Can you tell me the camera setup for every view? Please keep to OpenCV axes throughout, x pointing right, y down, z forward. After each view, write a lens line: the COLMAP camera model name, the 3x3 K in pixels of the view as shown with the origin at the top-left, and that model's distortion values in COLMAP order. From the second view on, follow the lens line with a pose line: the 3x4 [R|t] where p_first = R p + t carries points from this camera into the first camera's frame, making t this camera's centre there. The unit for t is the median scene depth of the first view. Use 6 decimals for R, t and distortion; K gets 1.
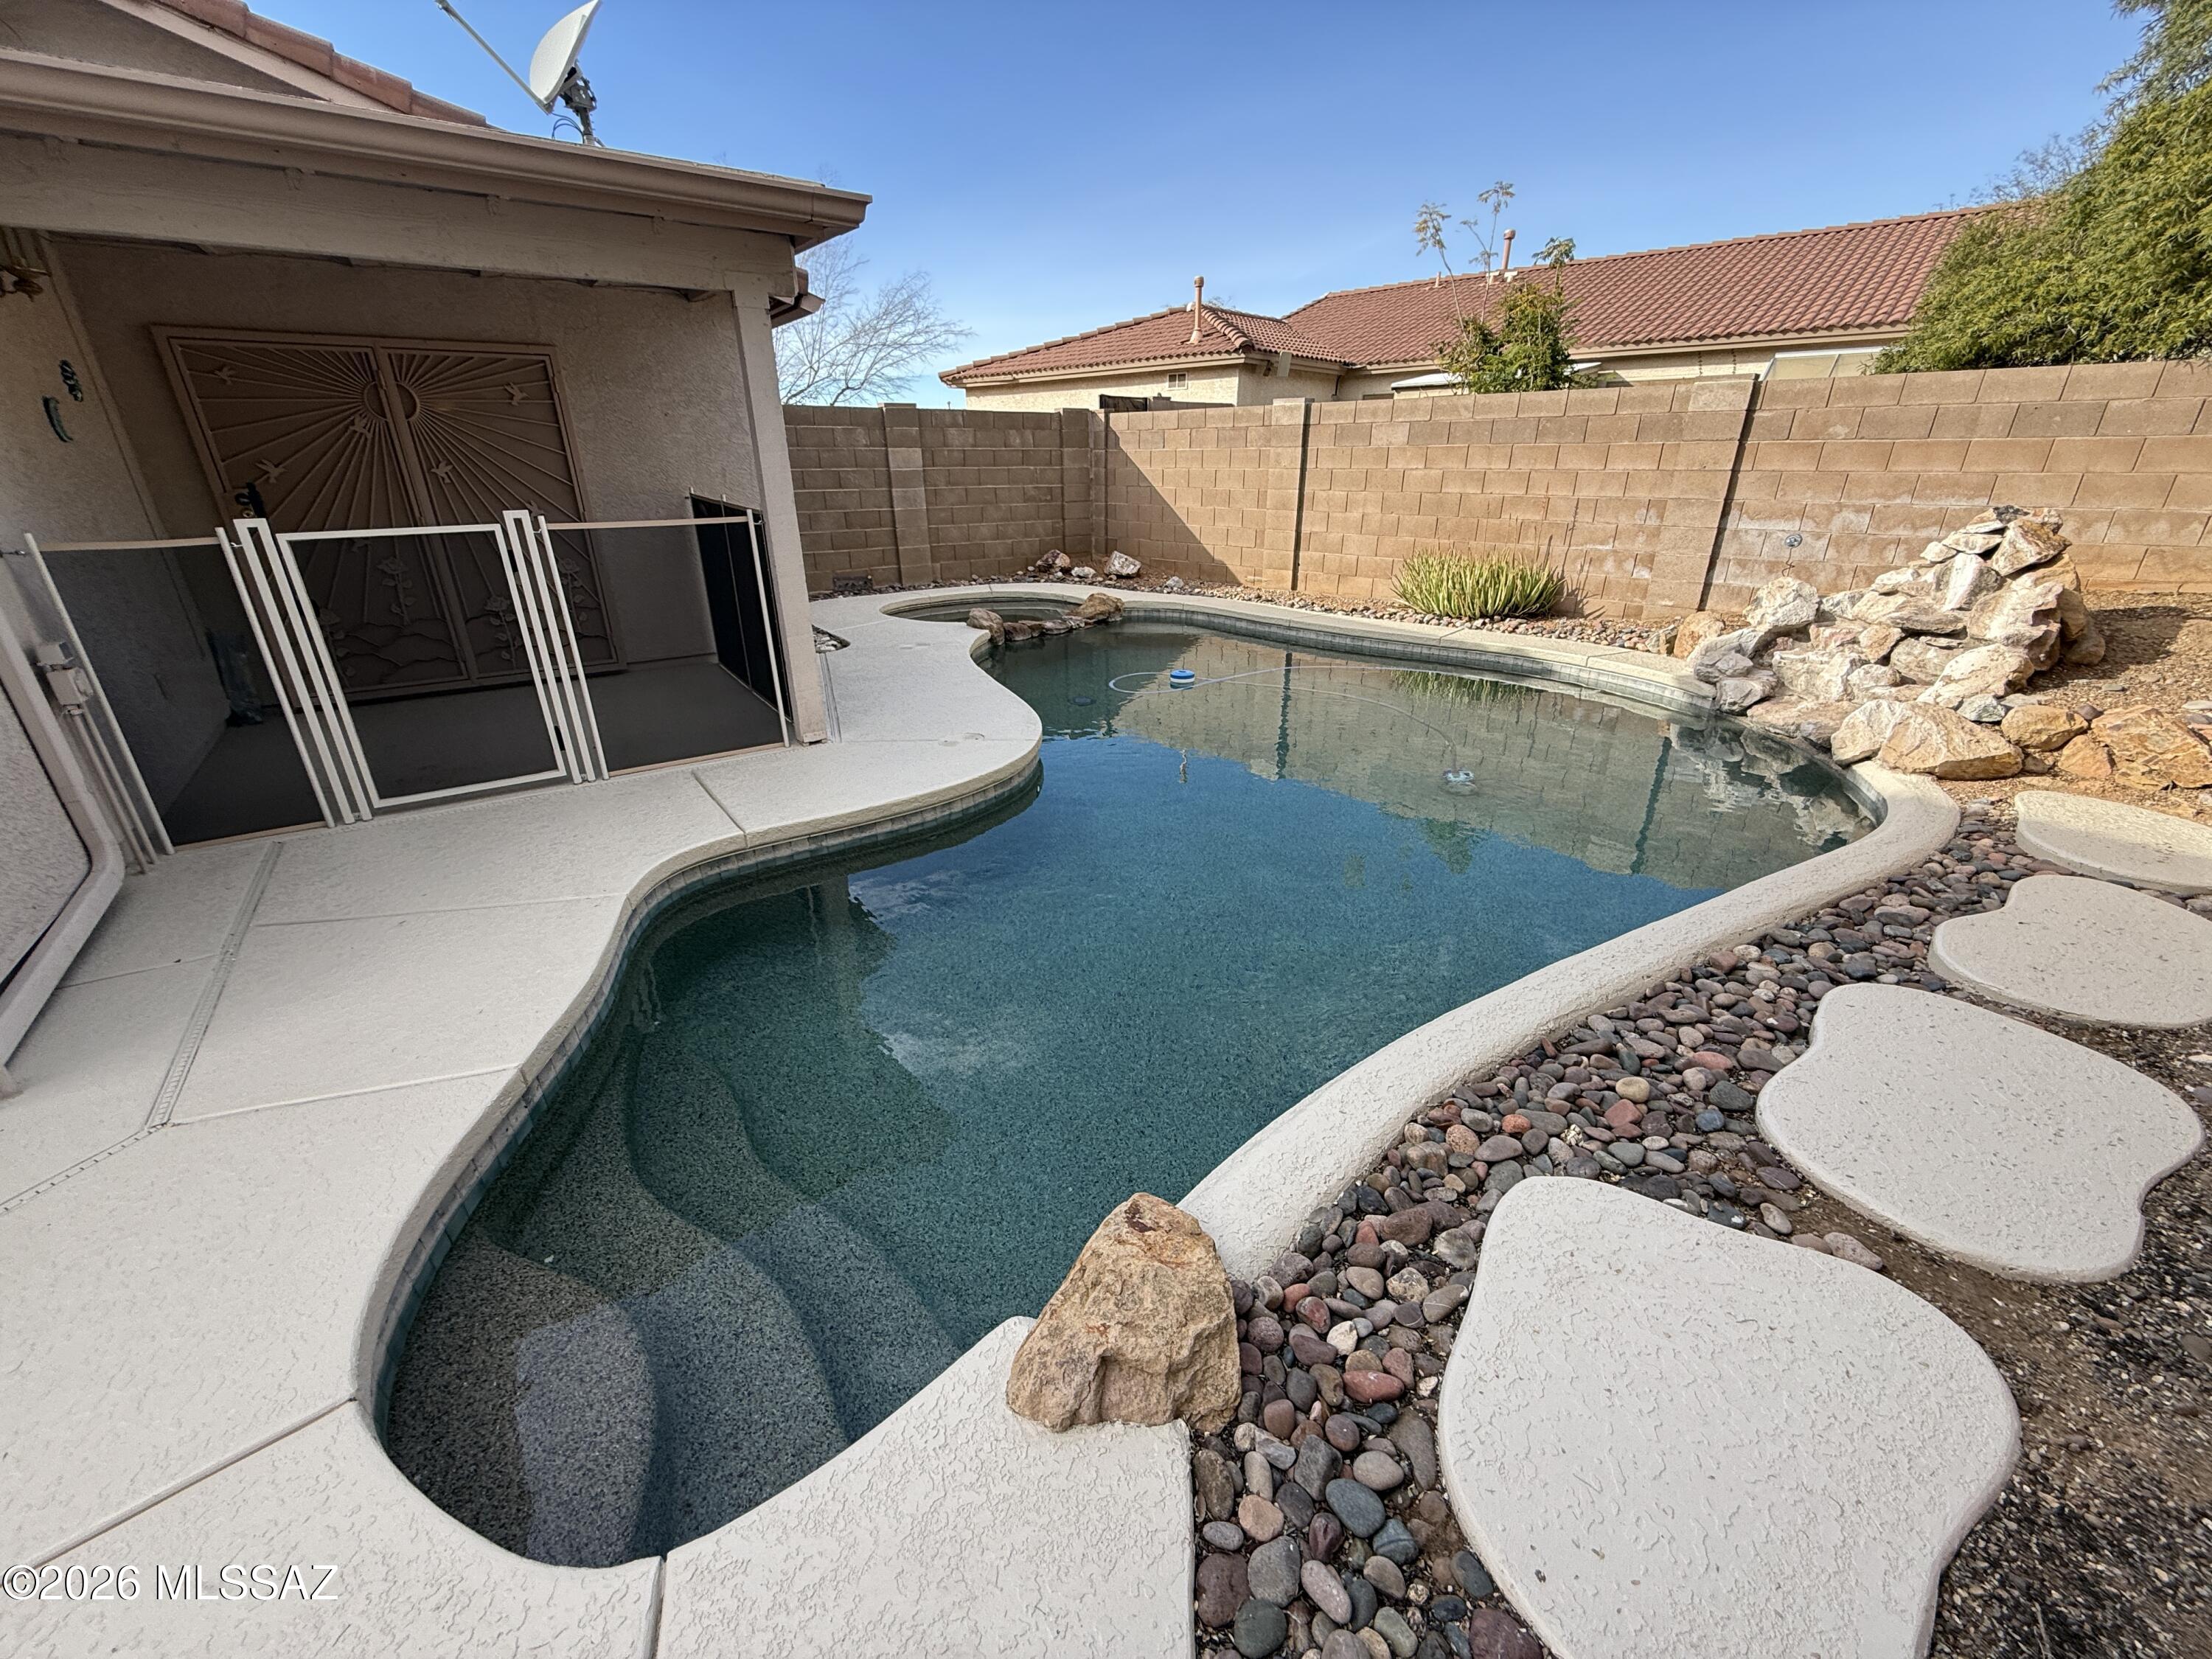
lens RADIAL K [[885.2, 0, 1113.3], [0, 885.2, 825.6], [0, 0, 1]] dist [0.001123, 0.000369]
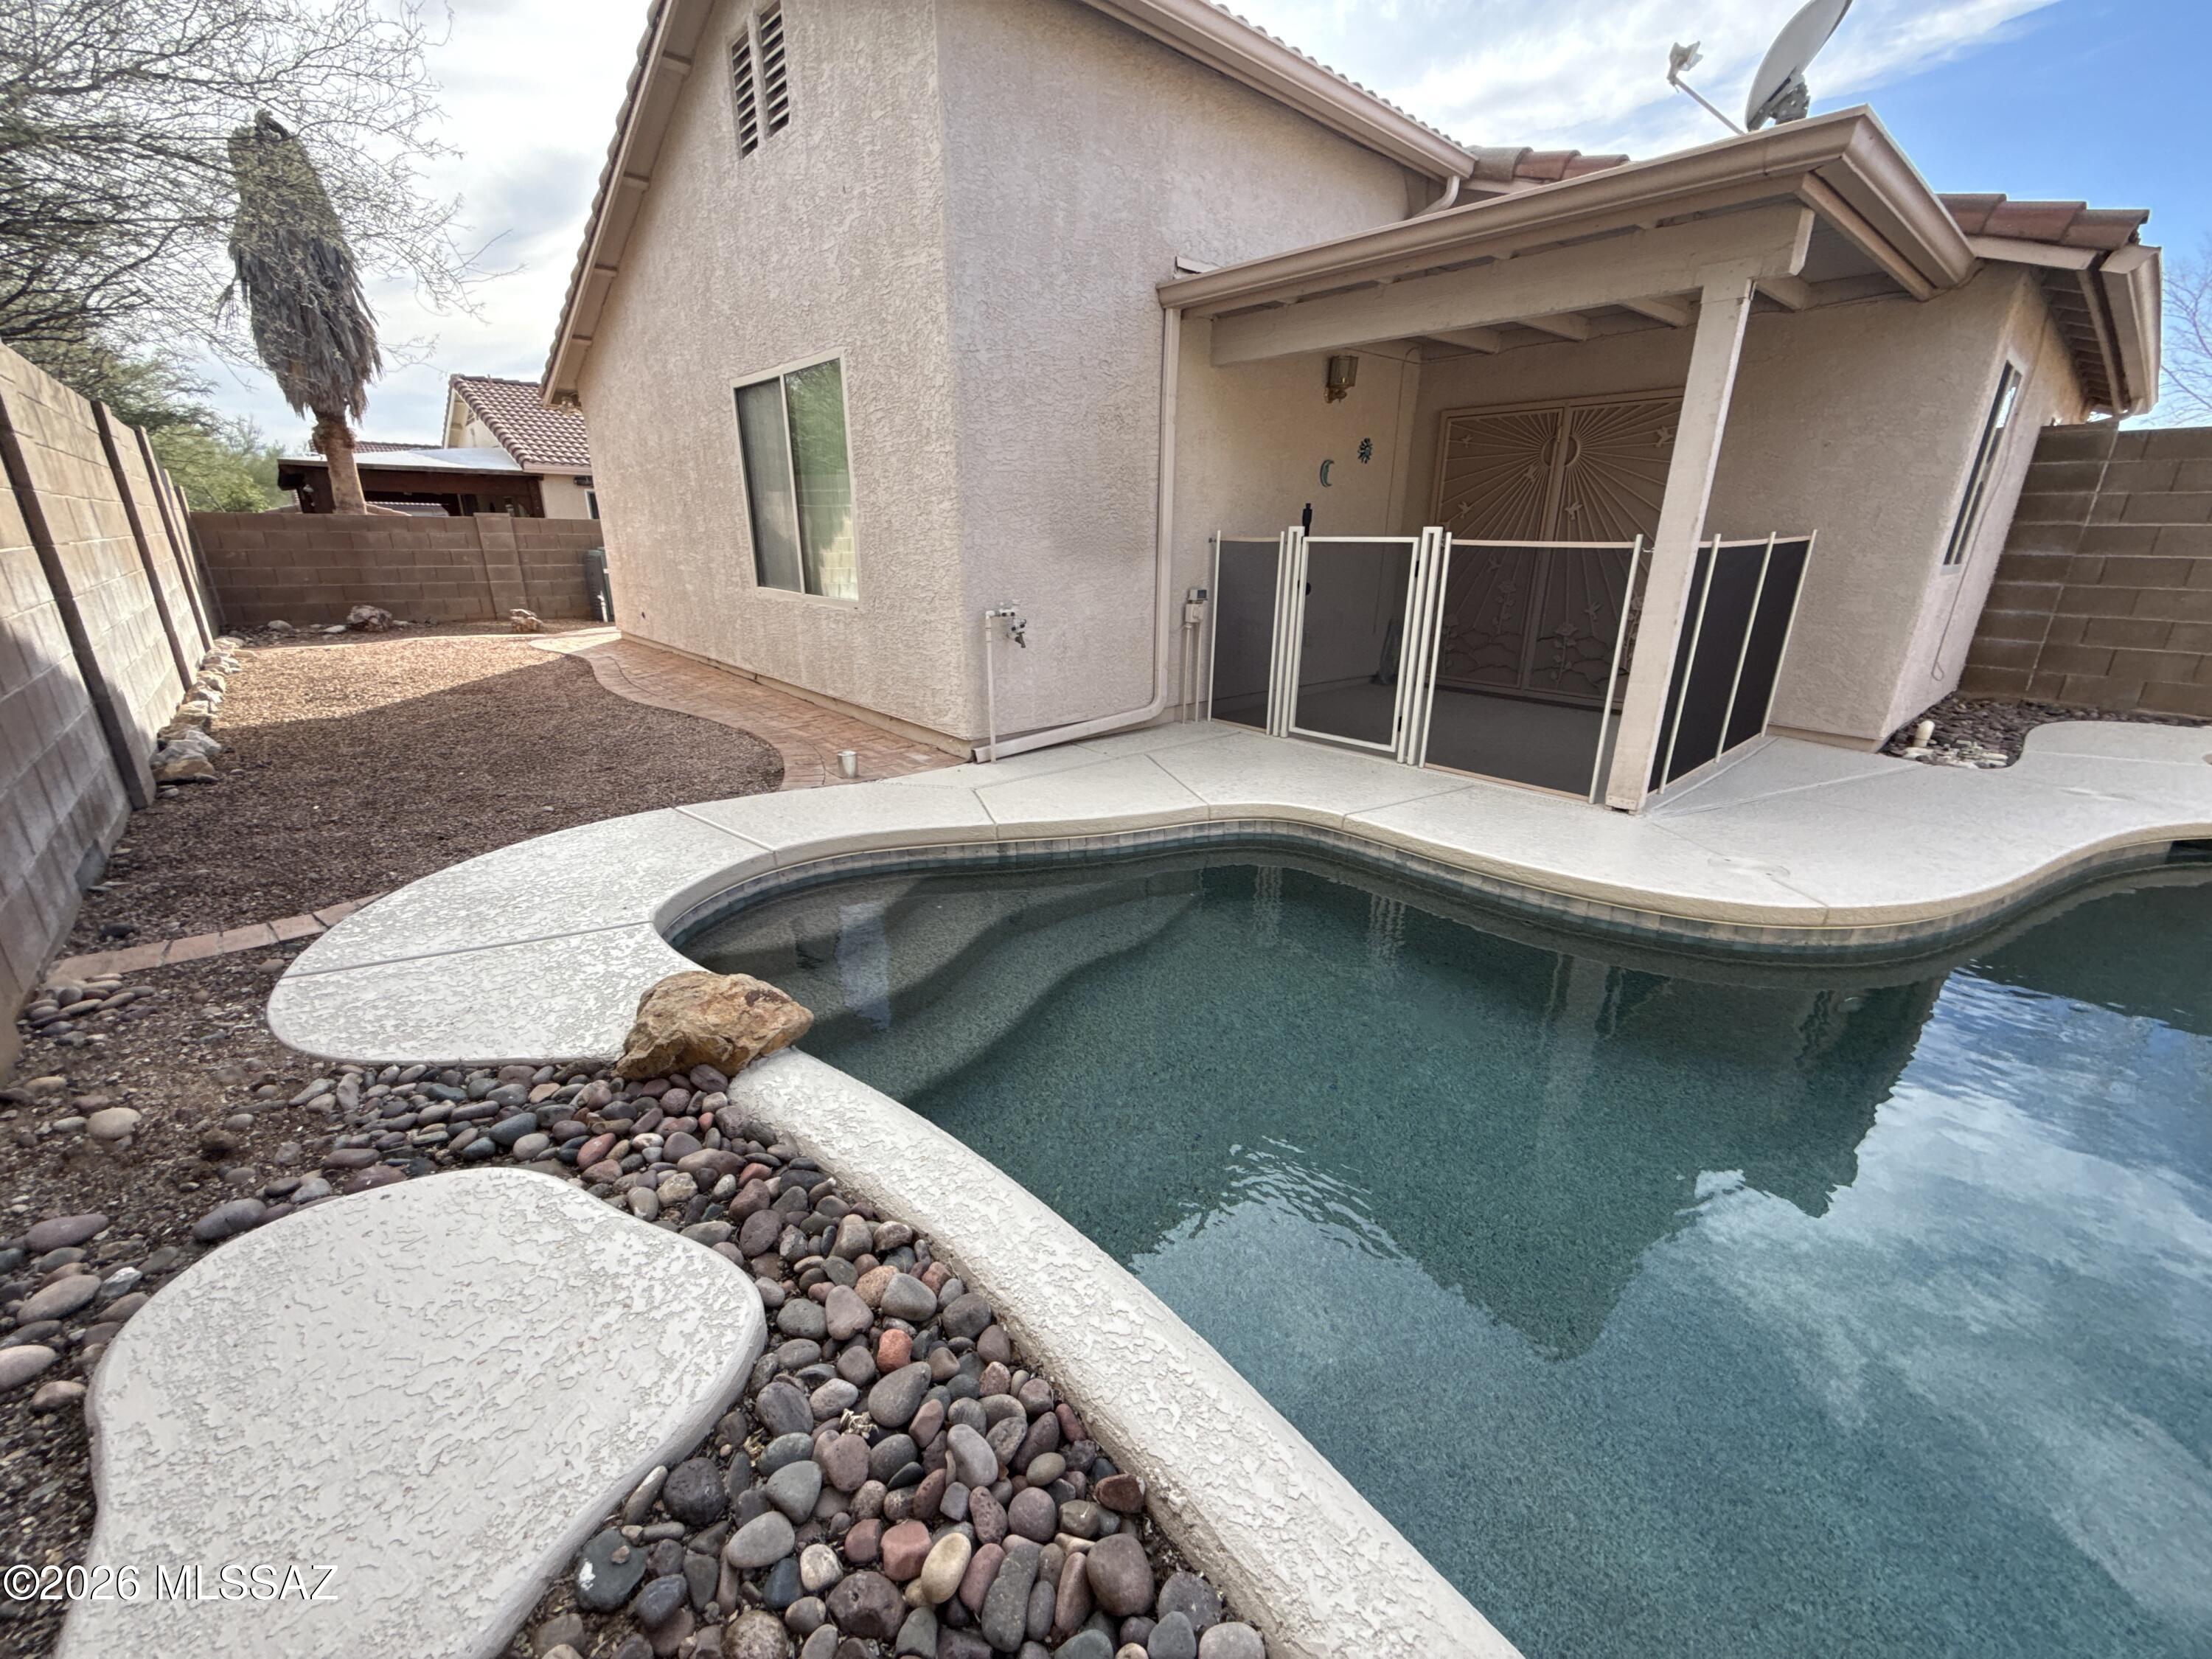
lens RADIAL K [[885.2, 0, 1105.2], [0, 885.2, 836.3], [0, 0, 1]] dist [0.001123, 0.000369]
pose [[0.109659, 0.327289, -0.938540, 0.505053], [-0.394723, 0.880927, 0.261078, -0.121044], [0.912233, 0.341834, 0.225790, 0.453160]]
